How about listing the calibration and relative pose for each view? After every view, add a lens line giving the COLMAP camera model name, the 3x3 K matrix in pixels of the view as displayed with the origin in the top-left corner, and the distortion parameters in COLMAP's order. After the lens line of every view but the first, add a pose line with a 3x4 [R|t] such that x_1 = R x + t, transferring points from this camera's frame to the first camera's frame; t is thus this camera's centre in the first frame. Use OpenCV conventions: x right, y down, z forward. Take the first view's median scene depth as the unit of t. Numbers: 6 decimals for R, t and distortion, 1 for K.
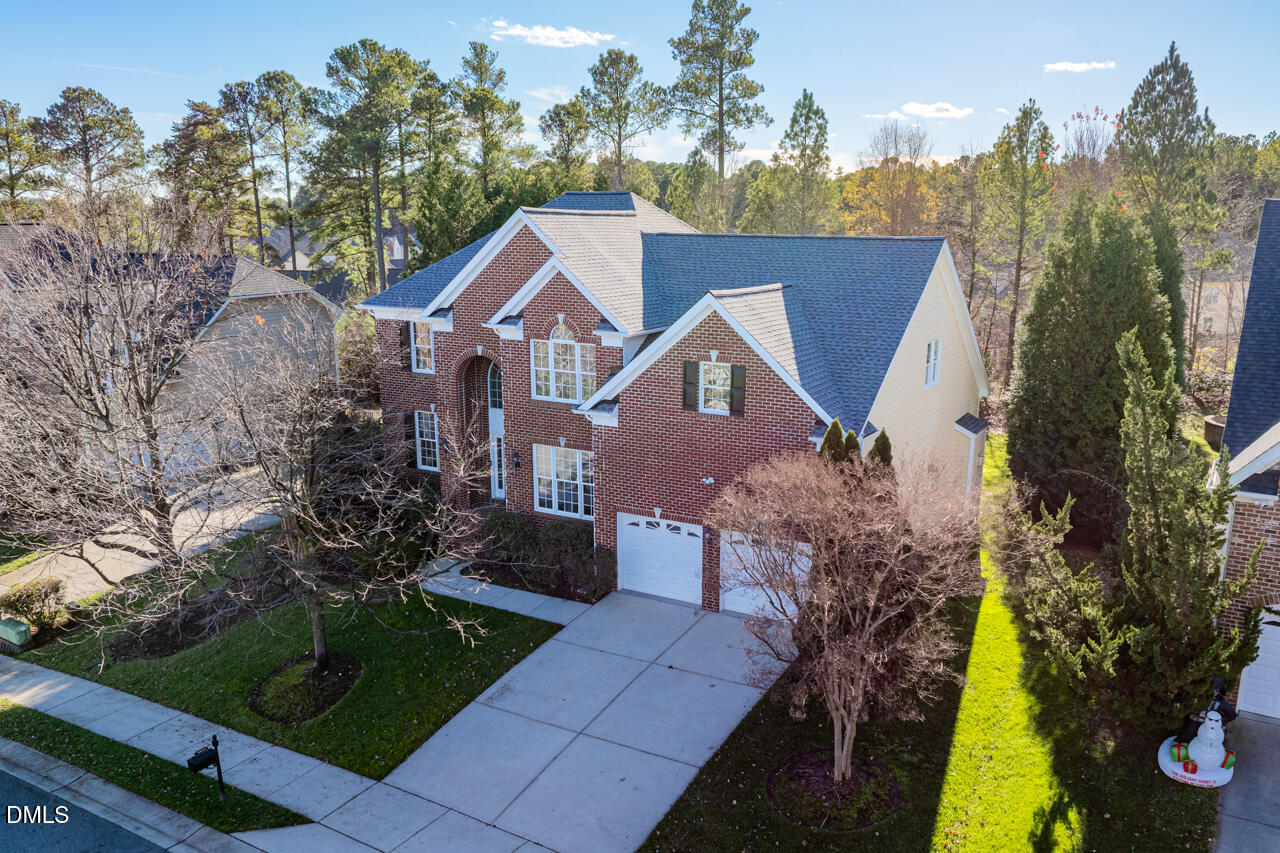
lens RADIAL K [[1029.8, 0, 674.0], [0, 1029.8, 466.1], [0, 0, 1]] dist [-0.039209, 0.002073]
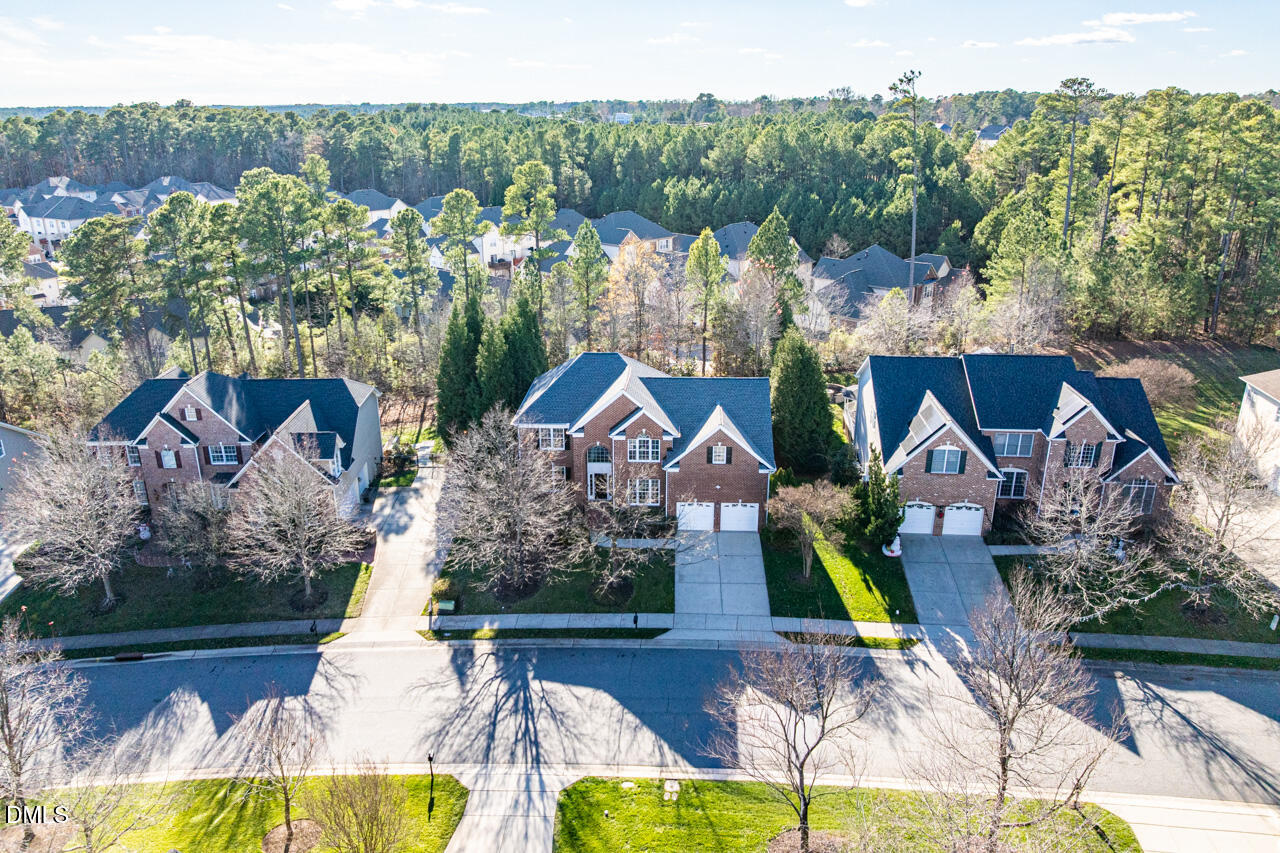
lens RADIAL K [[911.9, 0, 640.0], [0, 911.9, 426.5], [0, 0, 1]] dist [-0.038391, 0.005622]
pose [[0.893323, -0.163107, 0.418773, -1.085953], [0.114860, 0.983731, 0.138134, -0.478921], [-0.434490, -0.075298, 0.897524, -1.030152]]
